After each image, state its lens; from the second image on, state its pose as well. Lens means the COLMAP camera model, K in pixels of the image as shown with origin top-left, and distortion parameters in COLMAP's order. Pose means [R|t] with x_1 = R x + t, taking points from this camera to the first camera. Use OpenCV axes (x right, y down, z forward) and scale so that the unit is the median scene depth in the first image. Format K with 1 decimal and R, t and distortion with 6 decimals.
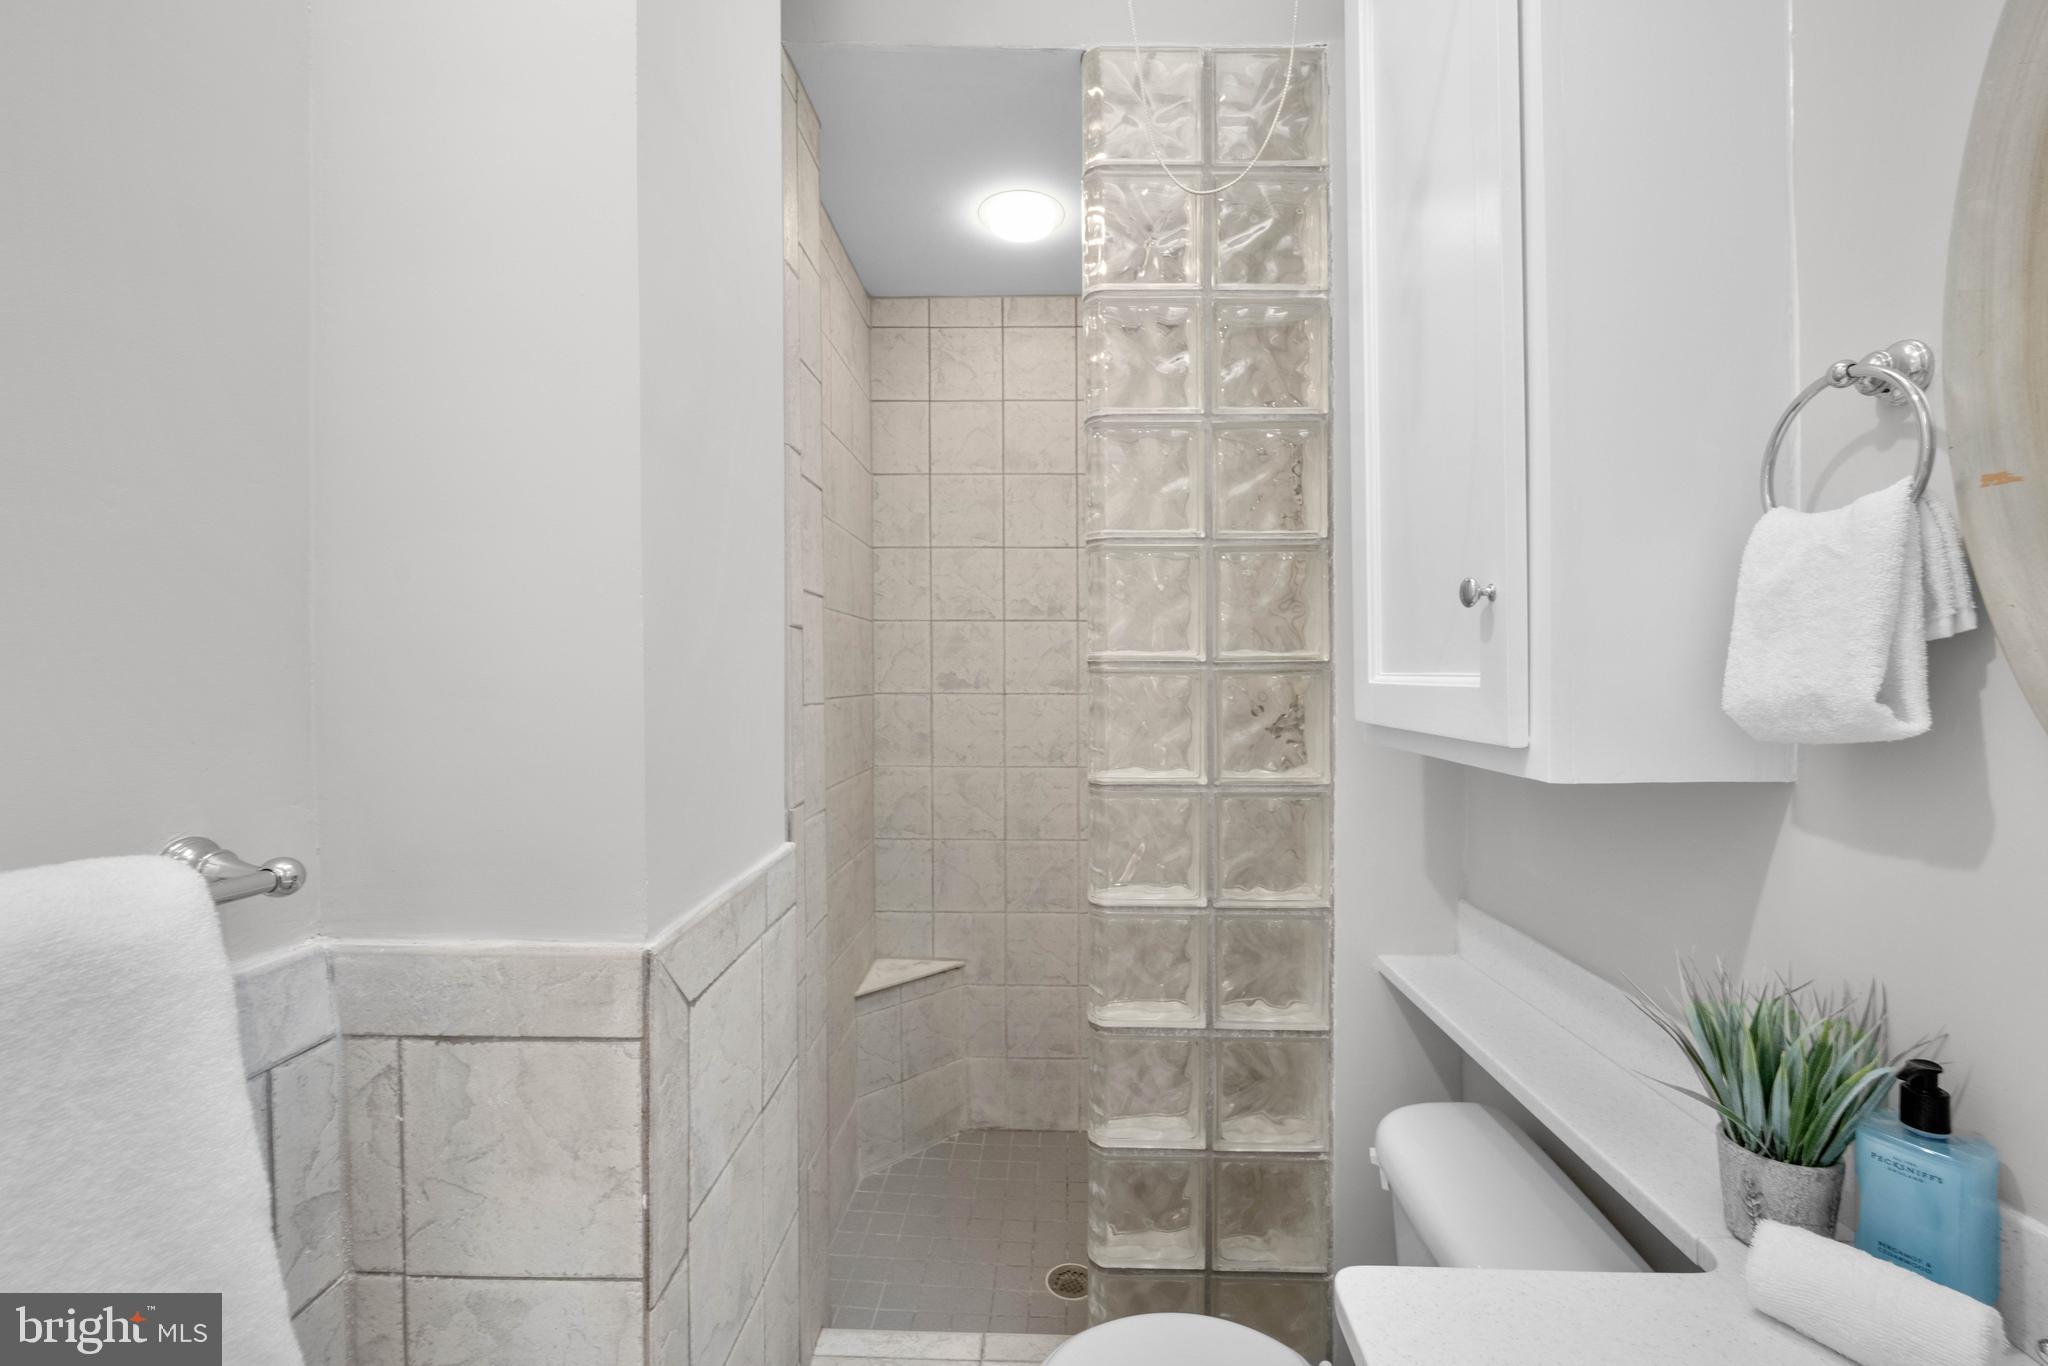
lens RADIAL K [[862.3, 0, 1051.0], [0, 862.3, 666.1], [0, 0, 1]] dist [-0.000893, -0.002608]
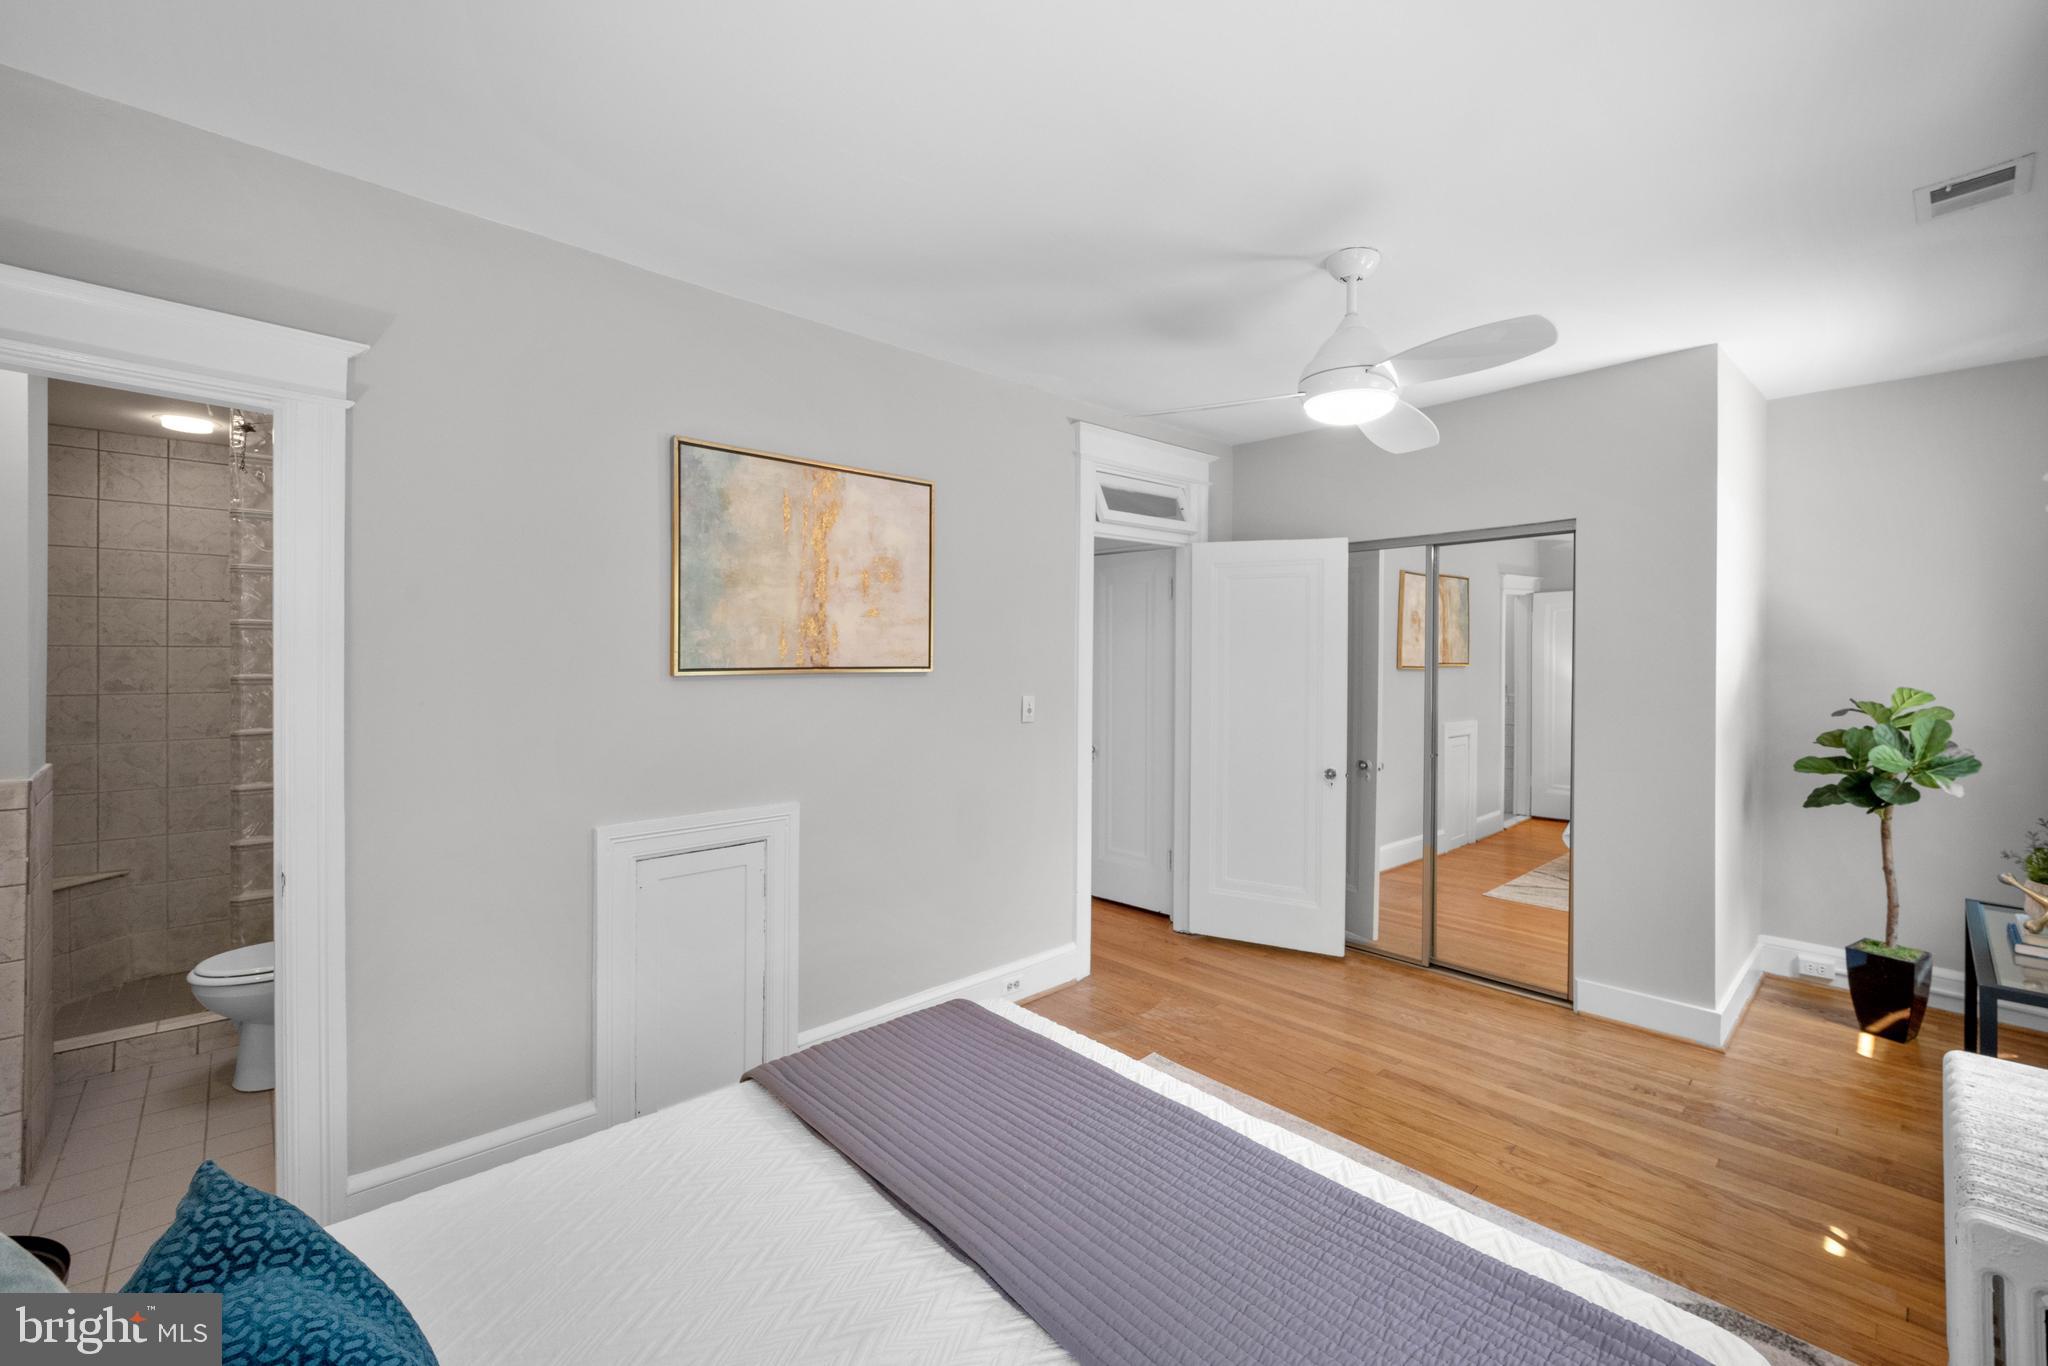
lens RADIAL K [[838.6, 0, 1024.9], [0, 838.6, 648.2], [0, 0, 1]] dist [-0.003328, -0.000194]
pose [[0.719490, 0.006756, 0.694470, 0.019959], [-0.006578, 0.999974, -0.002913, -0.092307], [-0.694472, -0.002472, 0.719516, -1.930480]]
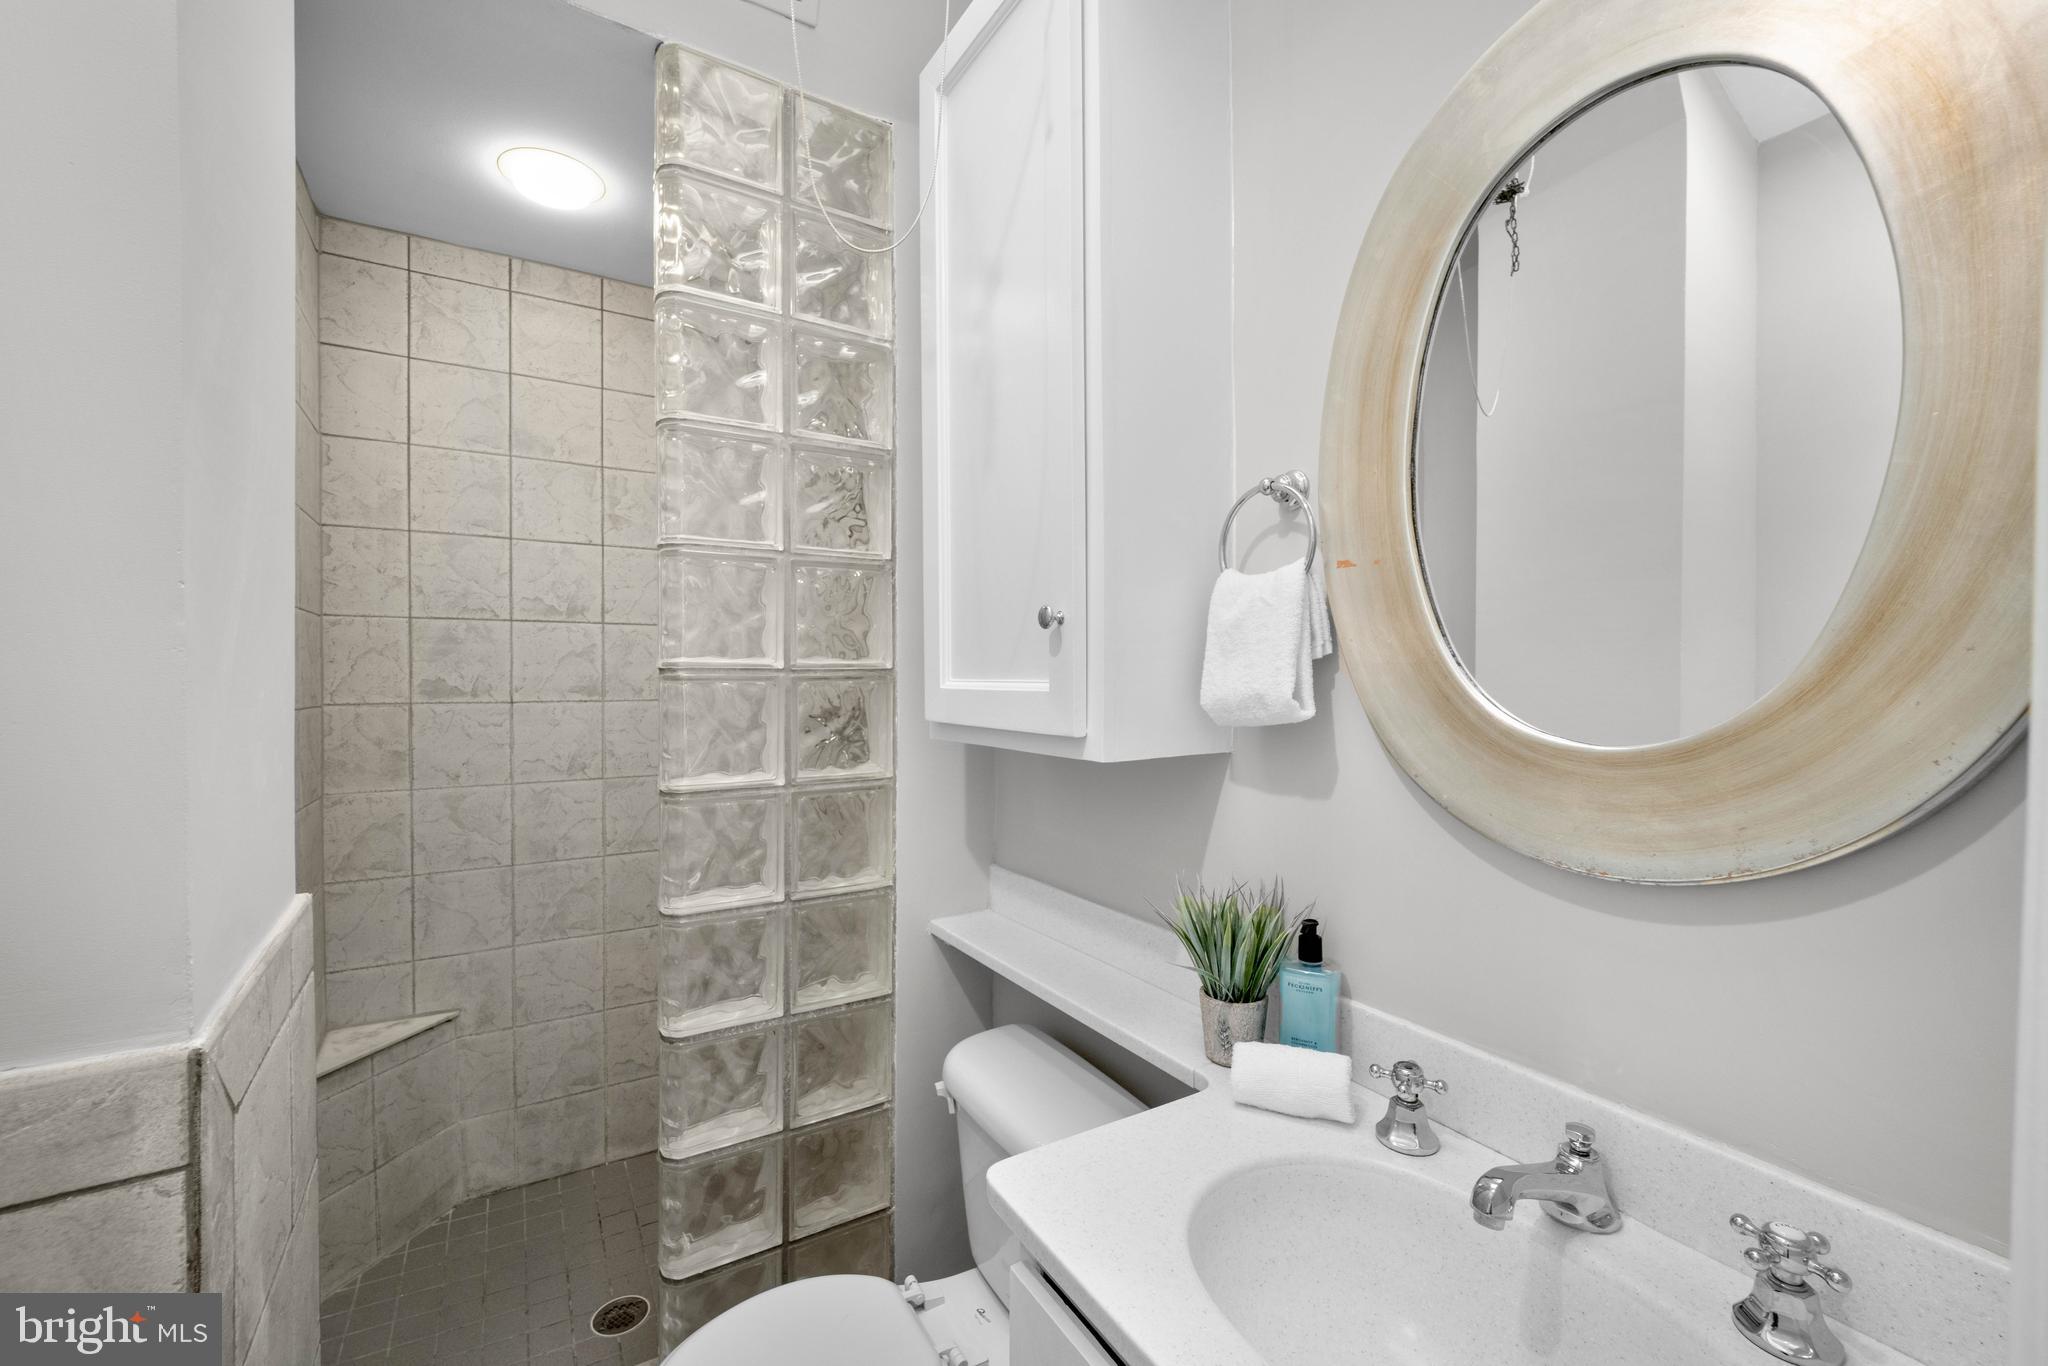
lens RADIAL K [[825.8, 0, 1019.6], [0, 825.8, 672.8], [0, 0, 1]] dist [-0.006441, -0.000169]
pose [[0.839763, -0.000378, 0.542953, -0.125762], [-0.001957, 0.999991, 0.003723, -0.004413], [-0.542950, -0.004189, 0.839755, -0.003446]]
